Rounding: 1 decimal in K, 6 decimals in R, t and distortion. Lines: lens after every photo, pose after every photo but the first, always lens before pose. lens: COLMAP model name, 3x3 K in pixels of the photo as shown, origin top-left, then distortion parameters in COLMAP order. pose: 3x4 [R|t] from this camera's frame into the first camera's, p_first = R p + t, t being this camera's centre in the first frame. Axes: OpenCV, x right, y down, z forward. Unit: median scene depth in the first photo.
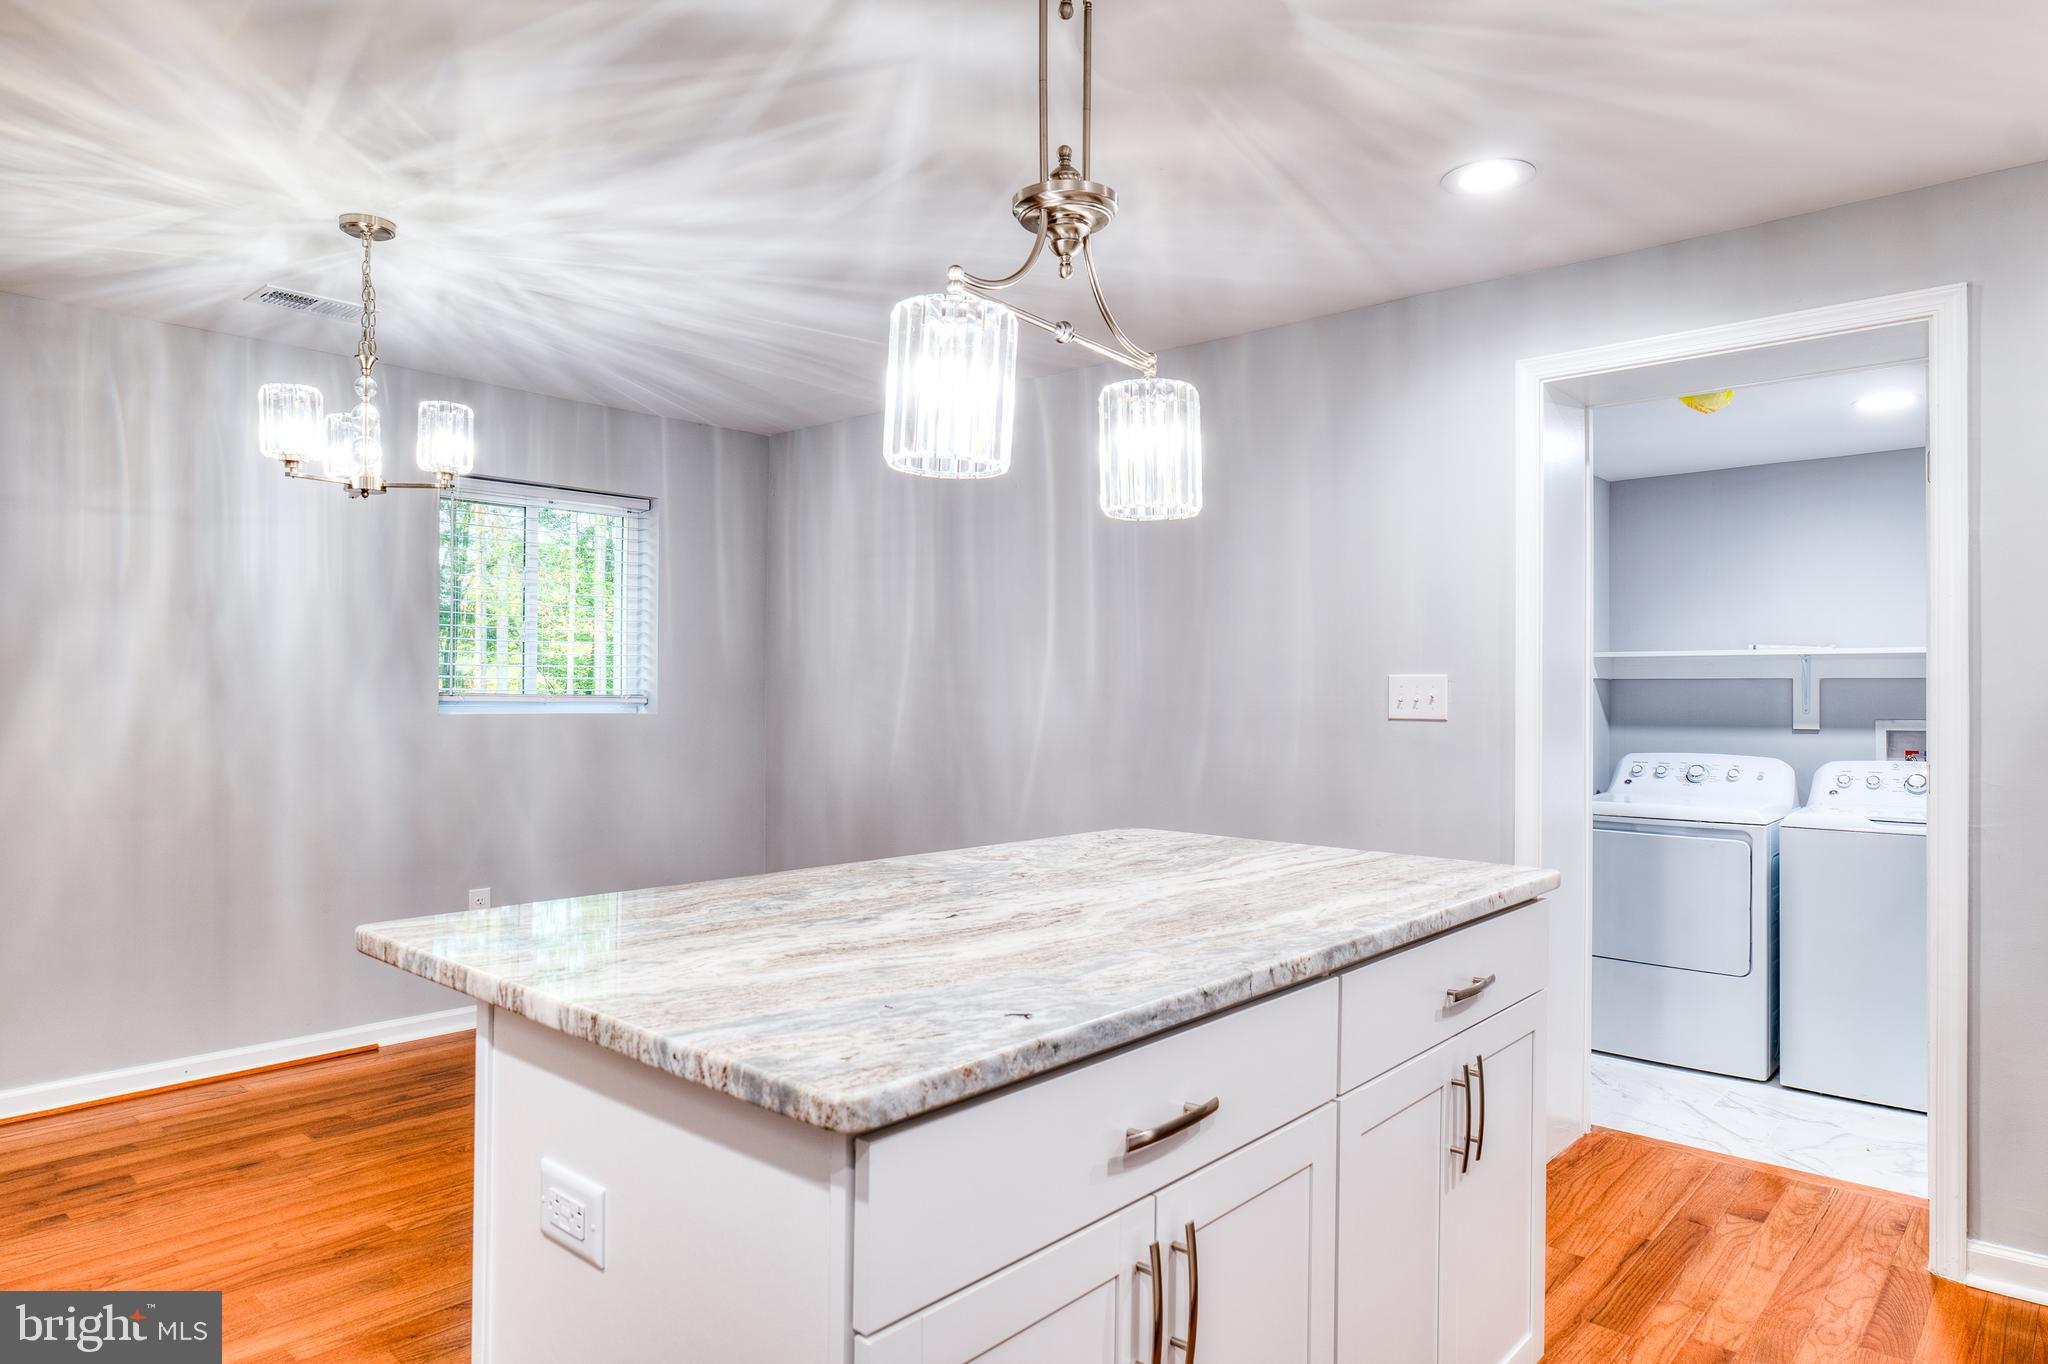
lens RADIAL K [[1228.3, 0, 1026.1], [0, 1228.3, 669.3], [0, 0, 1]] dist [-0.034525, 0.023380]
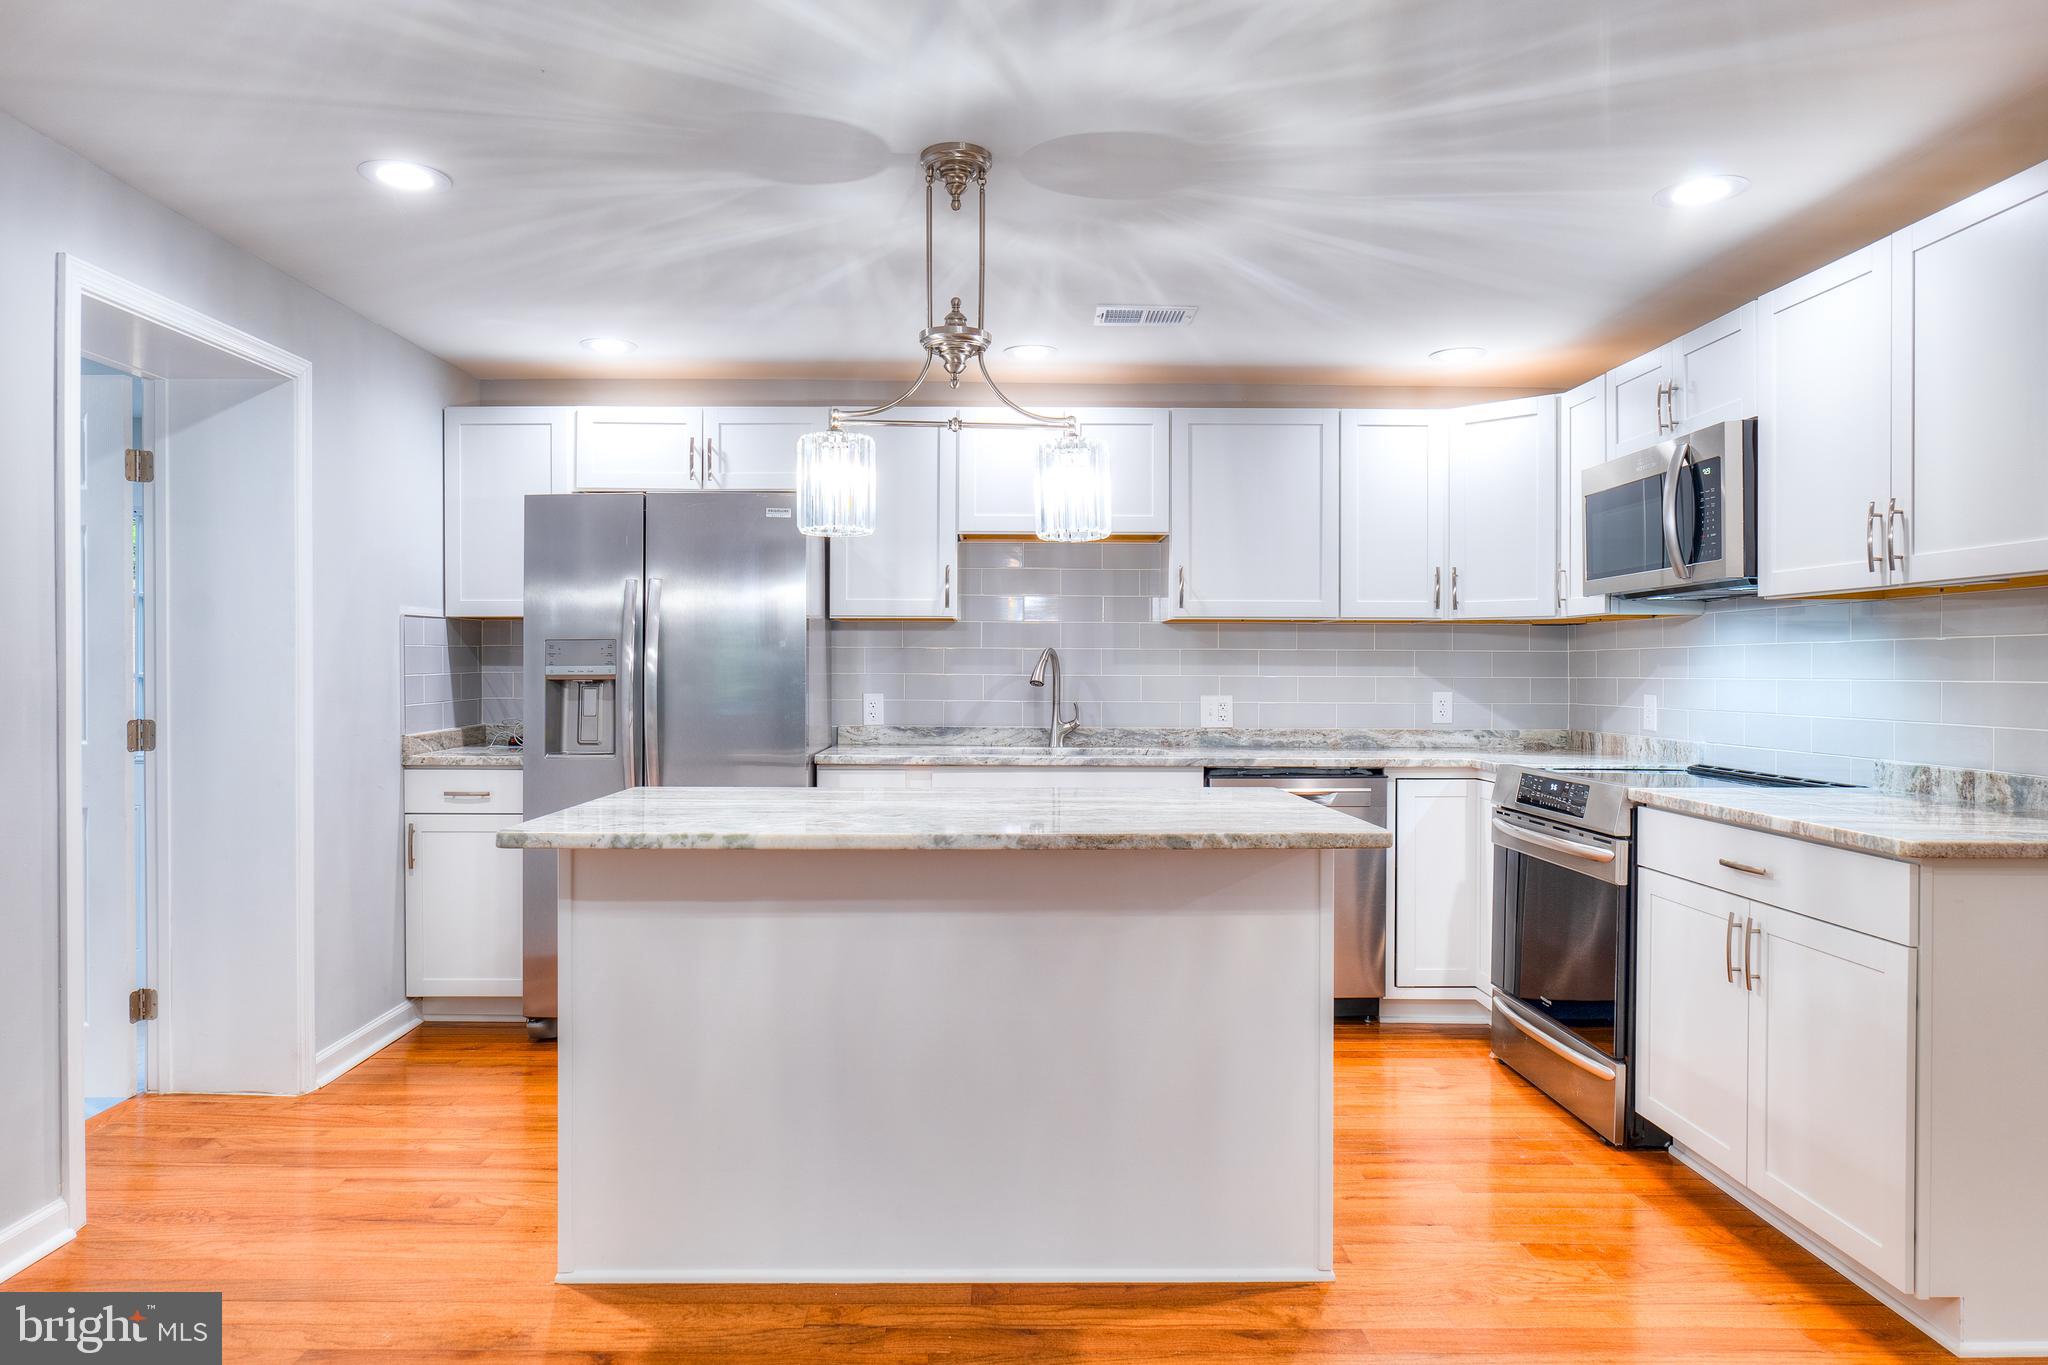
lens RADIAL K [[1228.3, 0, 991.8], [0, 1228.3, 667.7], [0, 0, 1]] dist [-0.034525, 0.023380]
pose [[-0.663592, -0.008134, 0.748051, -0.675941], [-0.023581, 0.999671, -0.010049, 0.018184], [-0.747723, -0.024308, -0.663565, 1.183750]]
